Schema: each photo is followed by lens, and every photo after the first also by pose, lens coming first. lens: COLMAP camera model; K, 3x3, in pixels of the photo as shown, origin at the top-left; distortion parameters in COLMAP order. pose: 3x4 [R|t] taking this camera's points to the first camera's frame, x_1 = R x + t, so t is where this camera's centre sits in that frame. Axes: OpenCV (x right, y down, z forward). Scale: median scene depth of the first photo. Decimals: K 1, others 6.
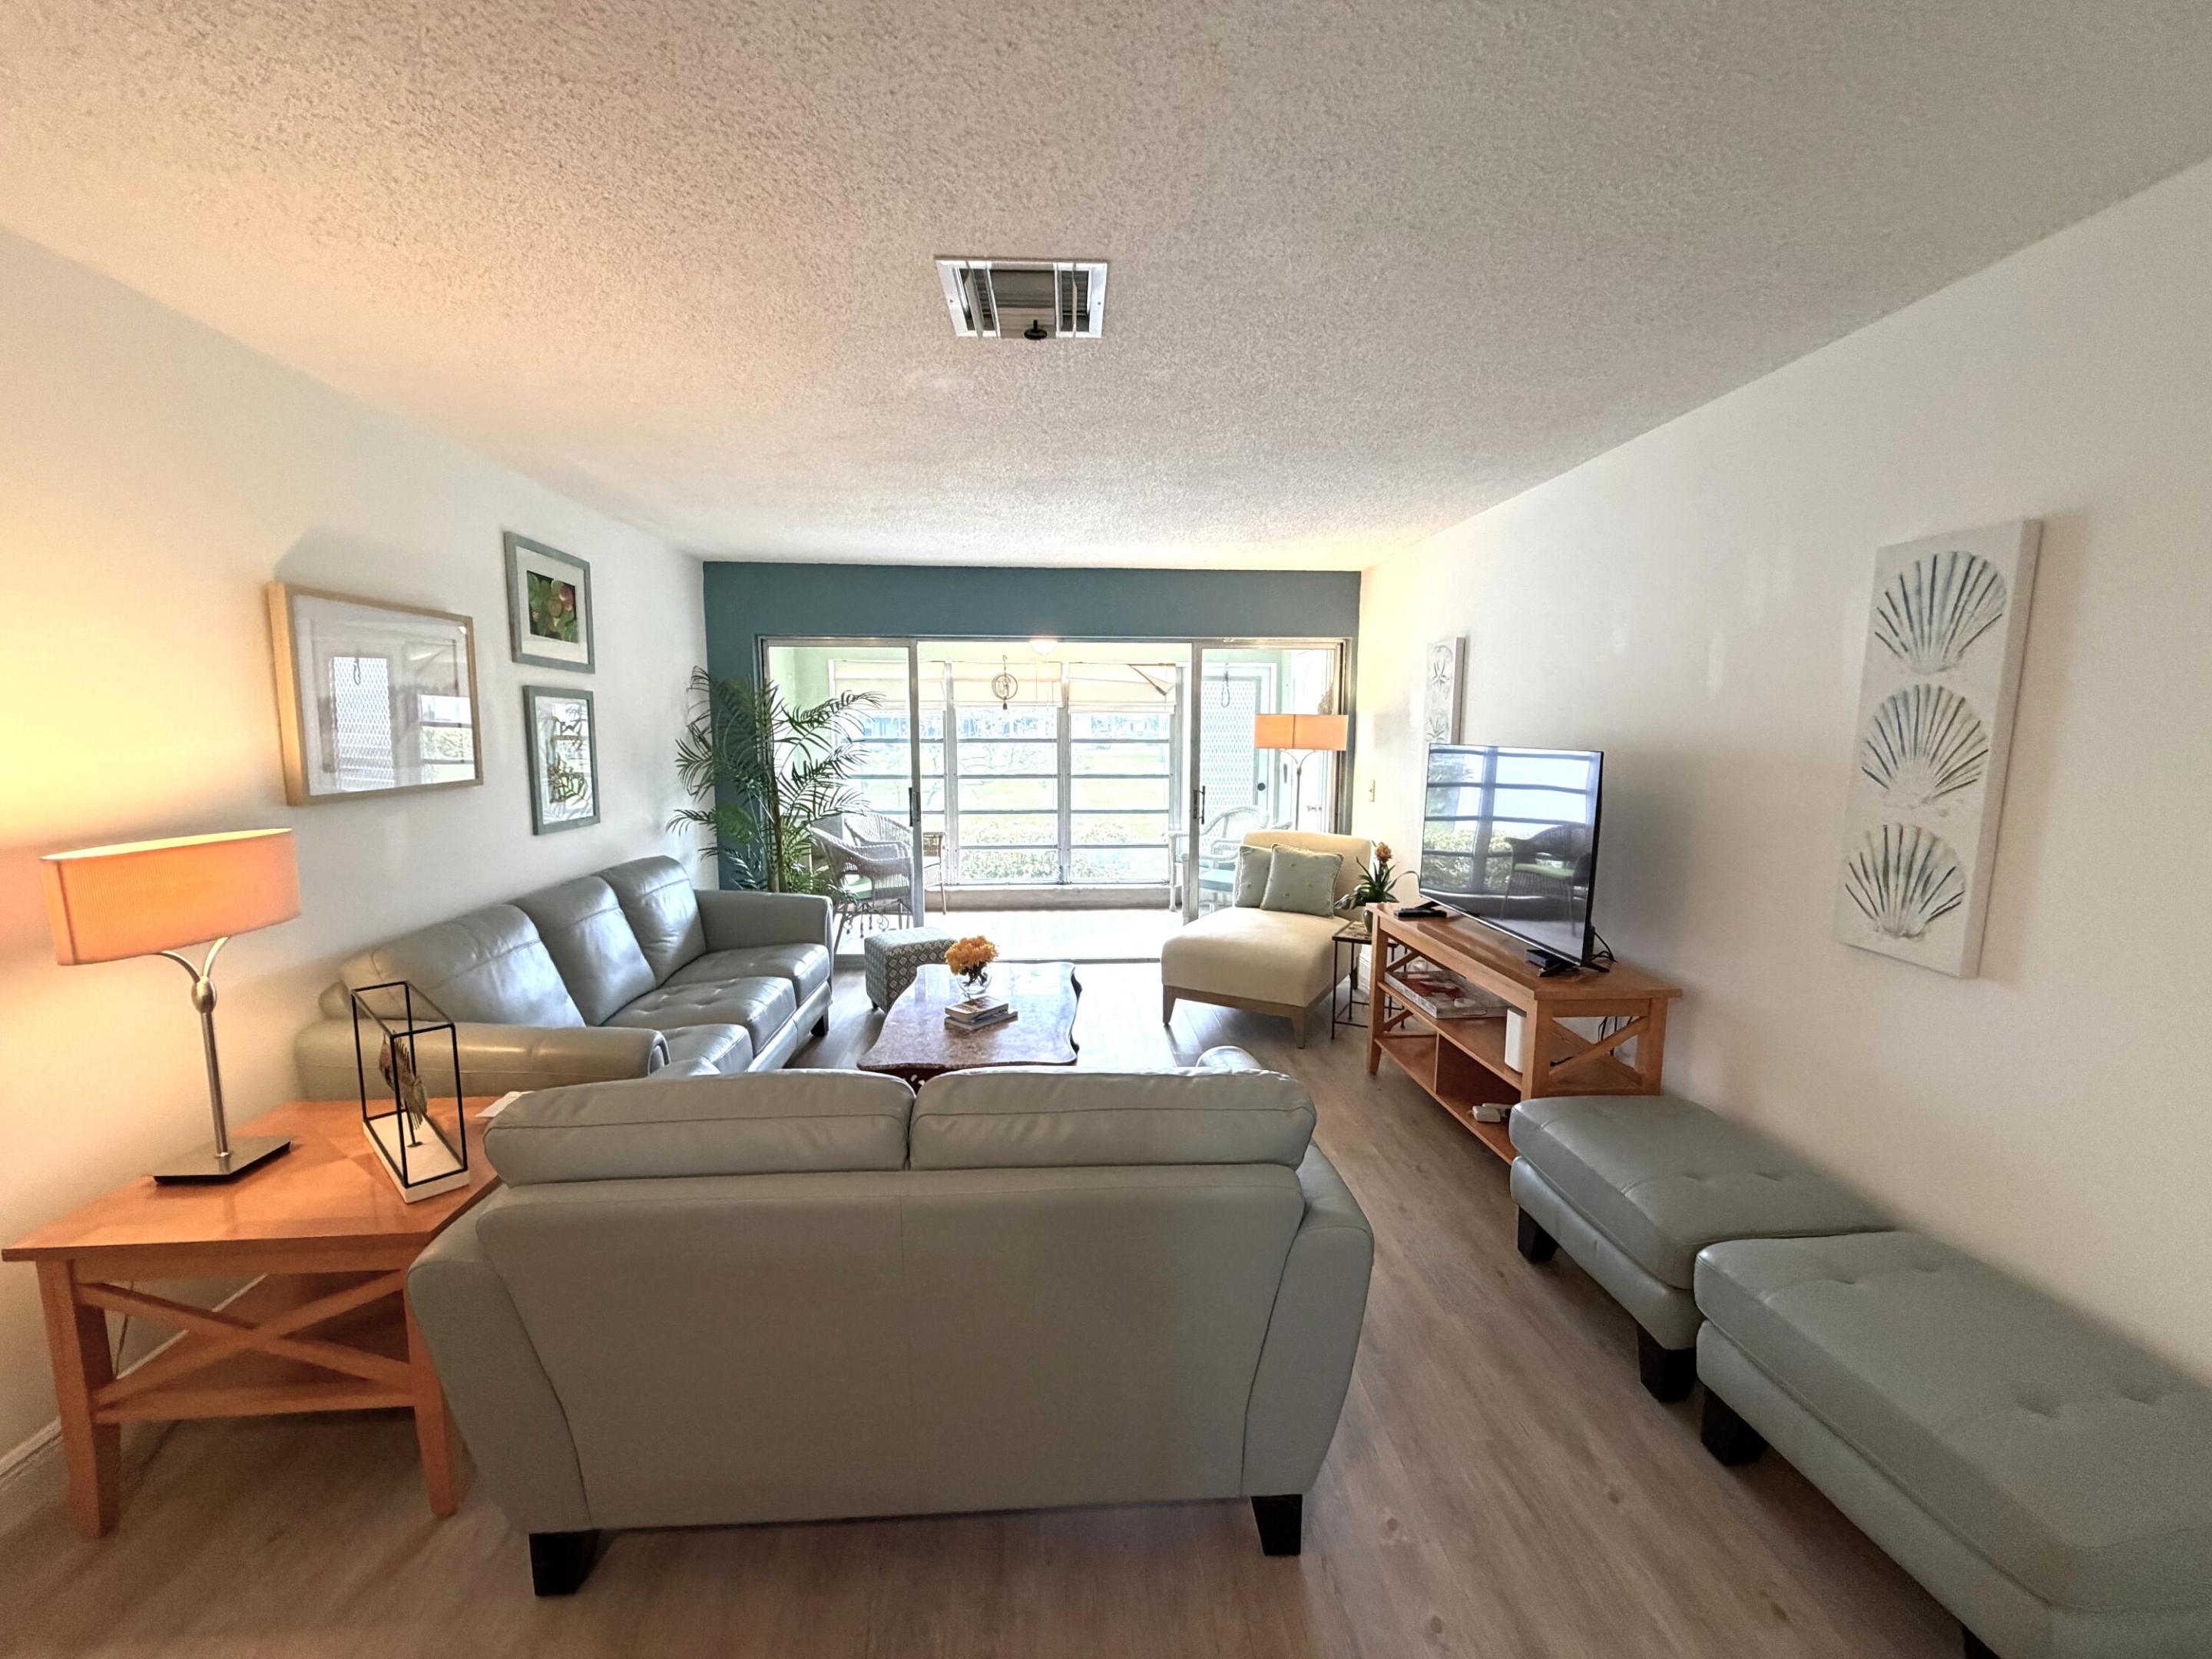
lens RADIAL K [[884.9, 0, 1098.1], [0, 884.9, 835.2], [0, 0, 1]] dist [0.001231, -0.000425]
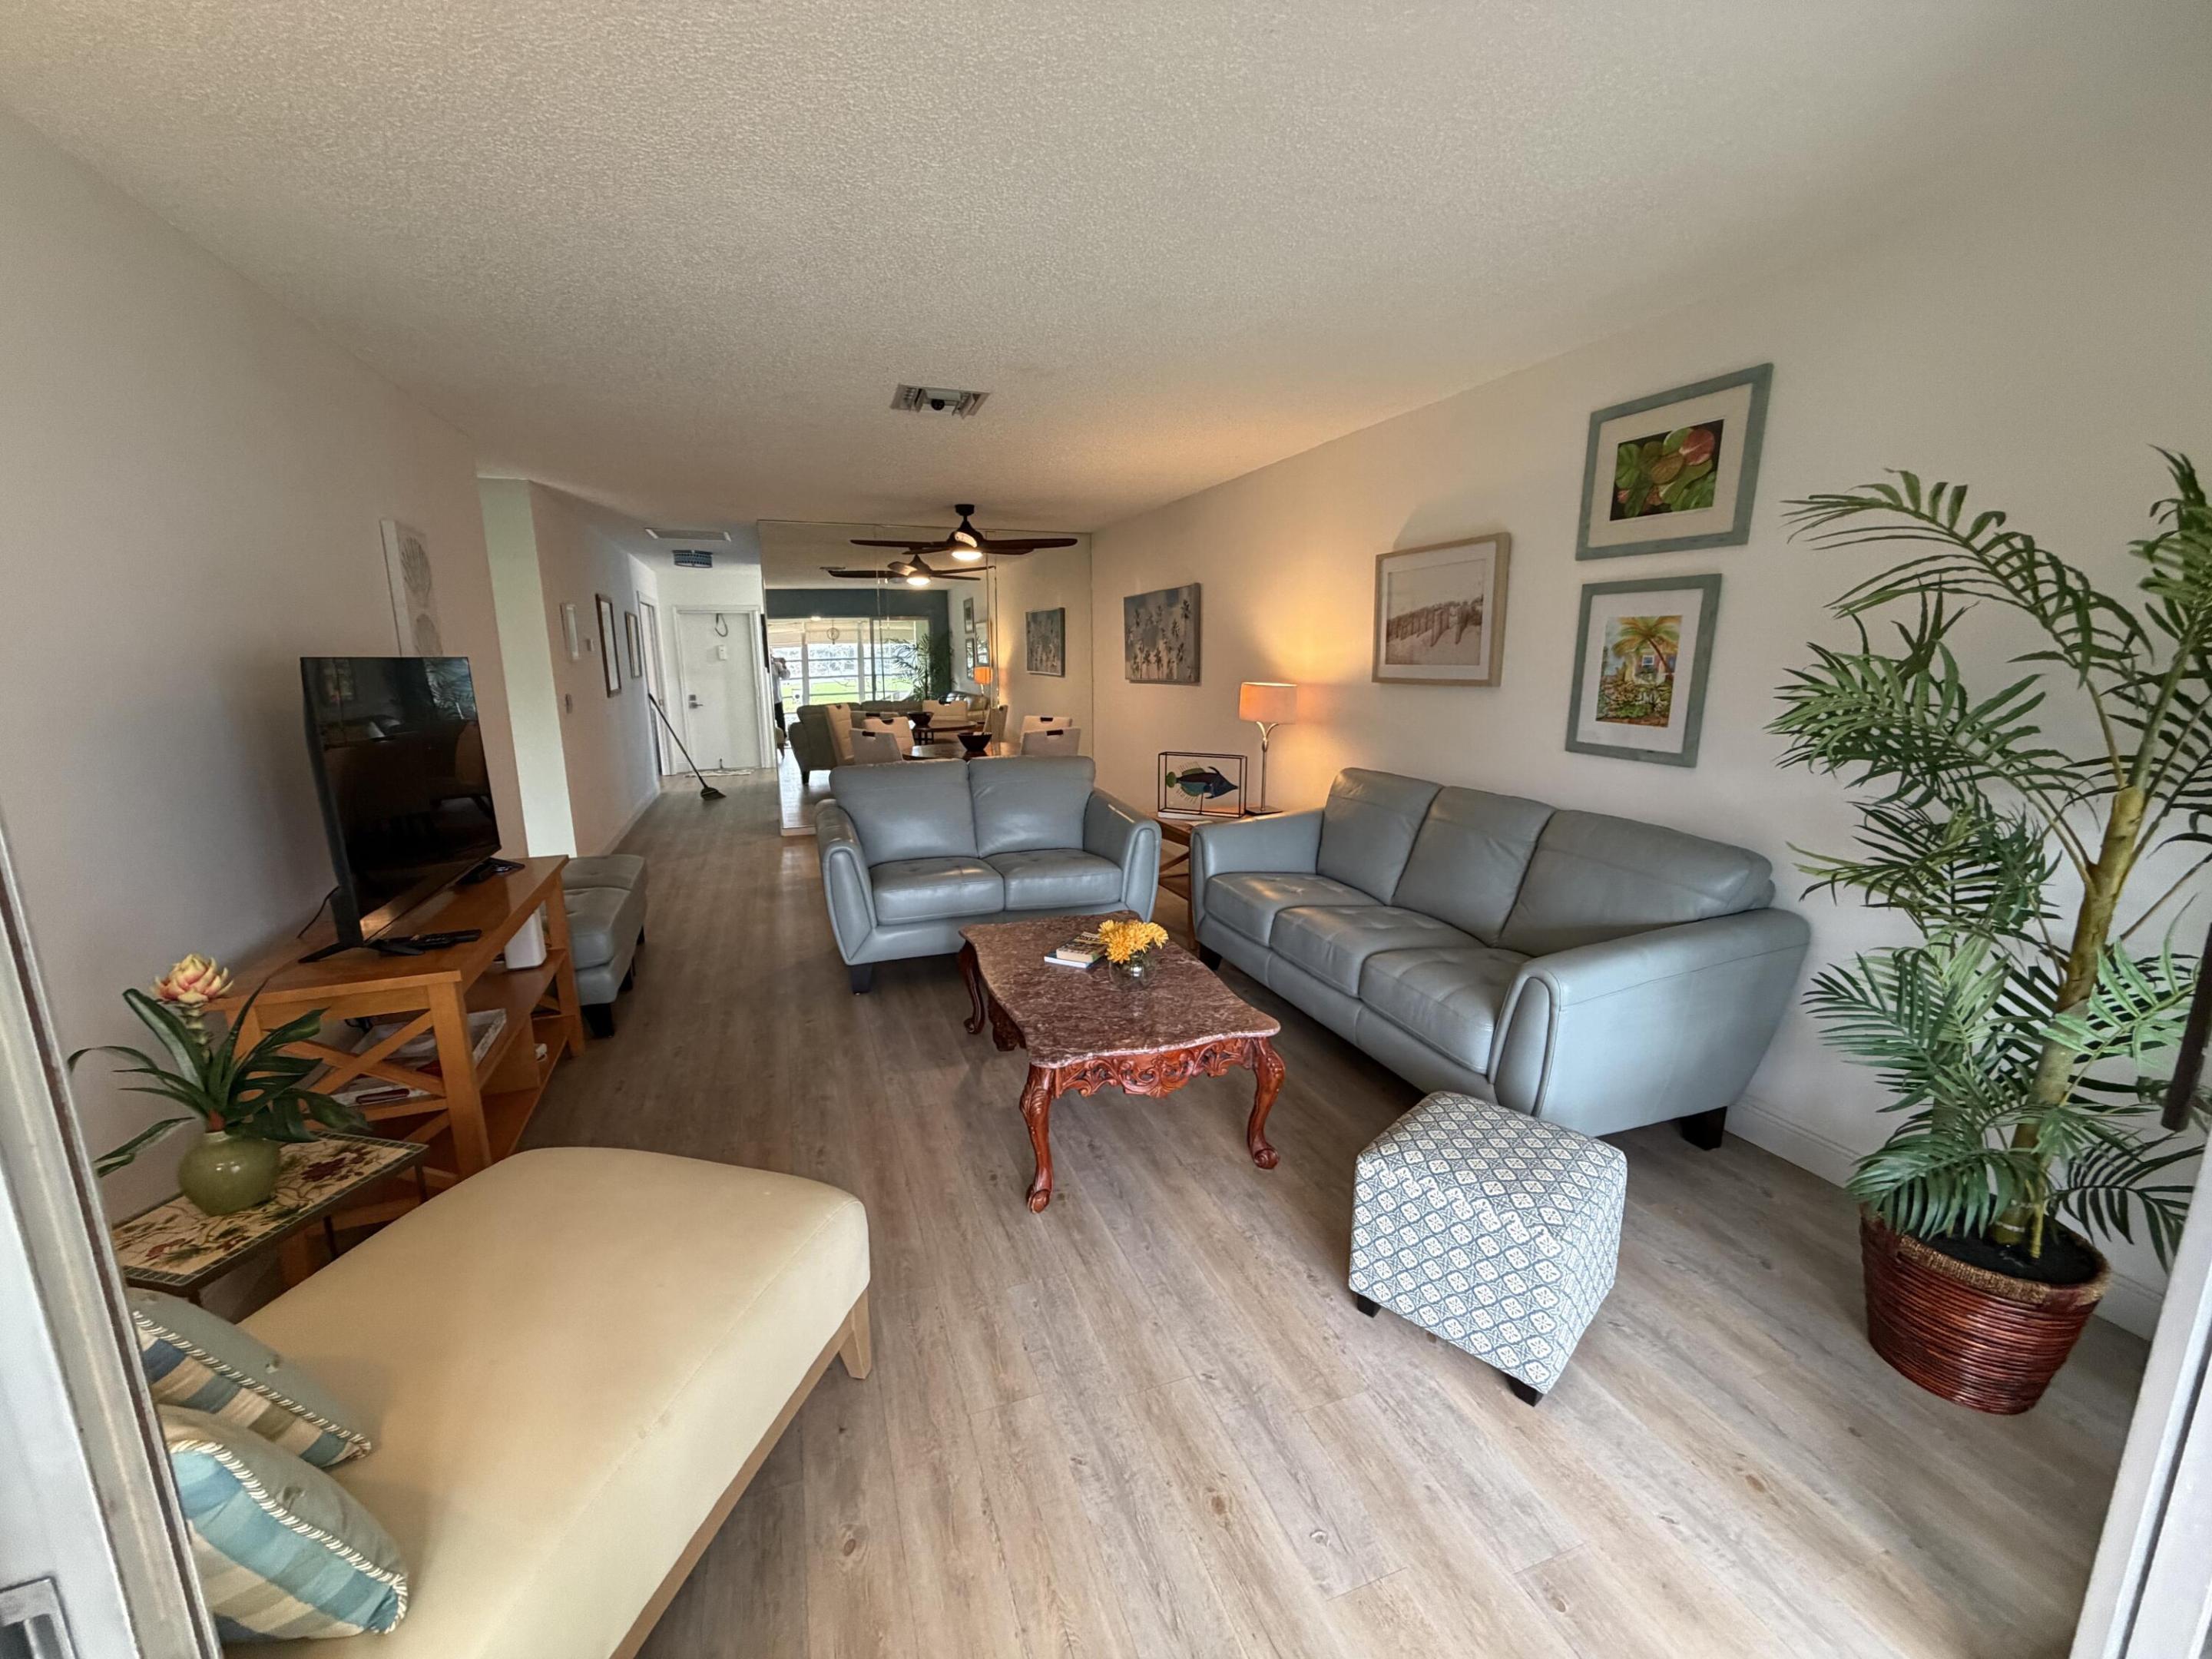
lens RADIAL K [[884.9, 0, 1103.1], [0, 884.9, 832.7], [0, 0, 1]] dist [0.001231, -0.000425]
pose [[-0.959731, 0.056860, -0.275106, 0.081962], [-0.033551, 0.949092, 0.313206, -0.182598], [0.278909, 0.309824, -0.908966, 1.647872]]
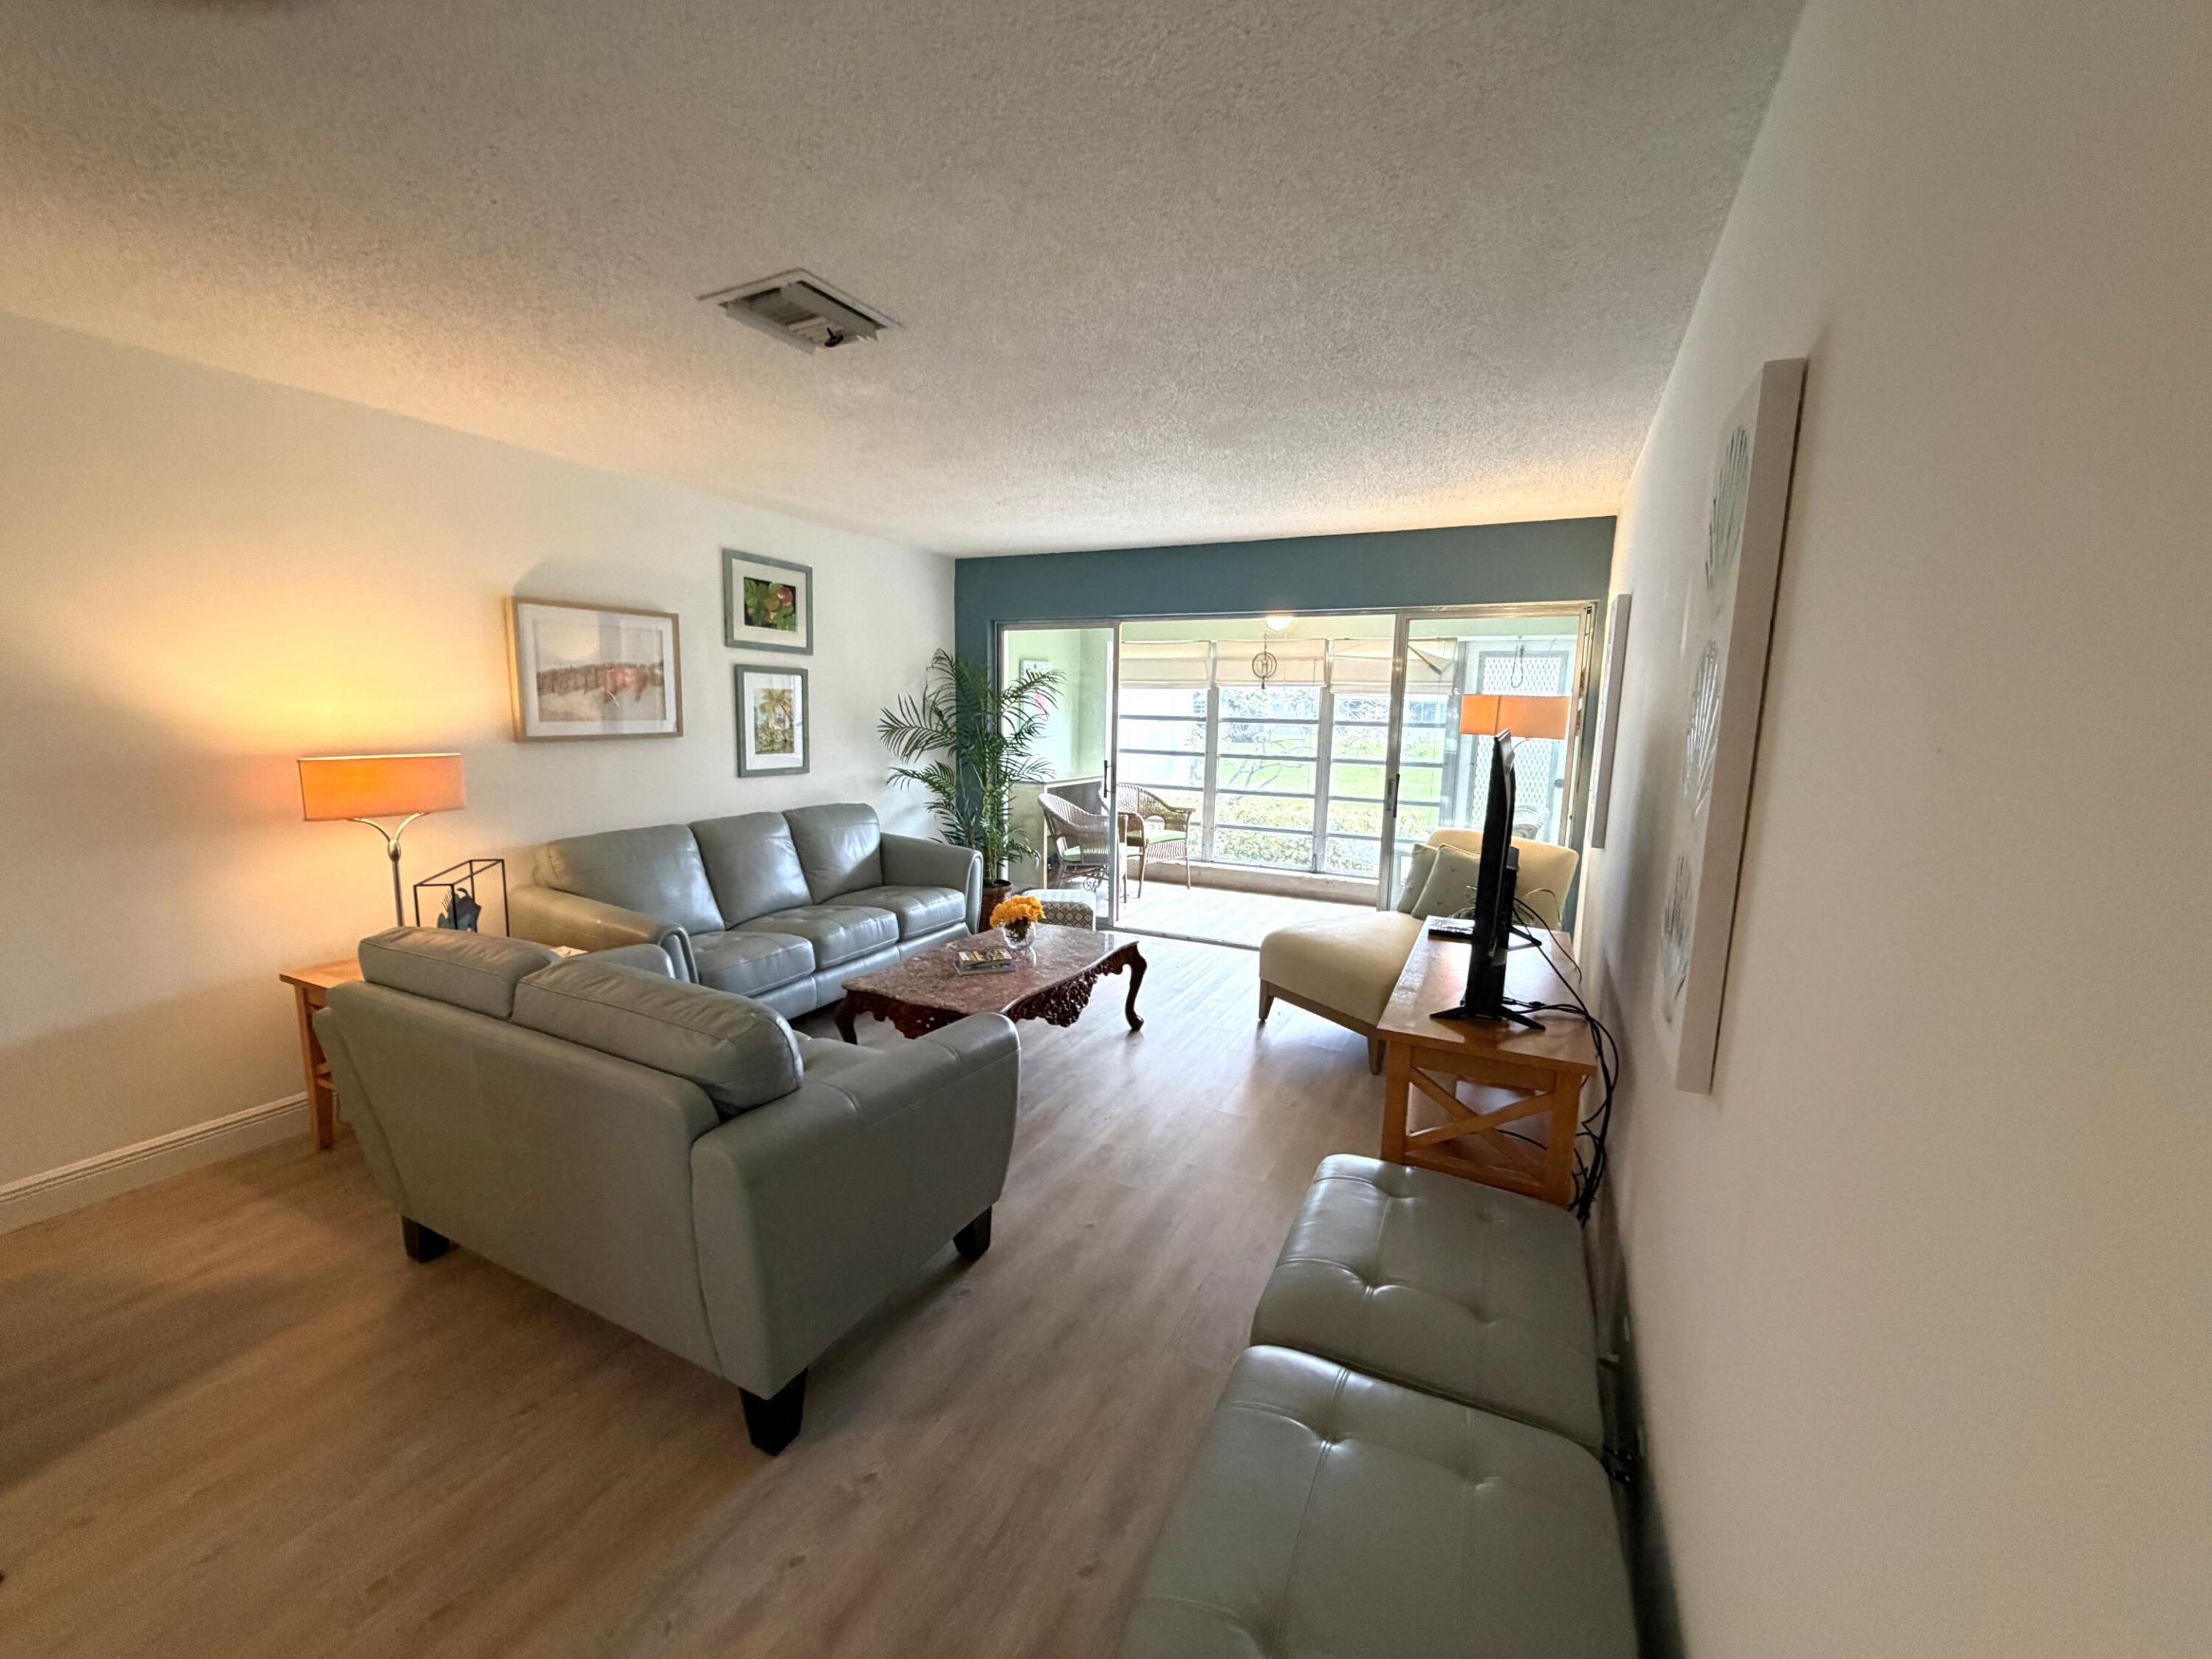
lens RADIAL K [[884.9, 0, 1093.4], [0, 884.9, 833.2], [0, 0, 1]] dist [0.001231, -0.000425]
pose [[0.862012, 0.087070, -0.499354, 0.467466], [-0.079209, 0.996173, 0.036962, -0.007591], [0.500661, 0.007691, 0.865609, 0.113922]]
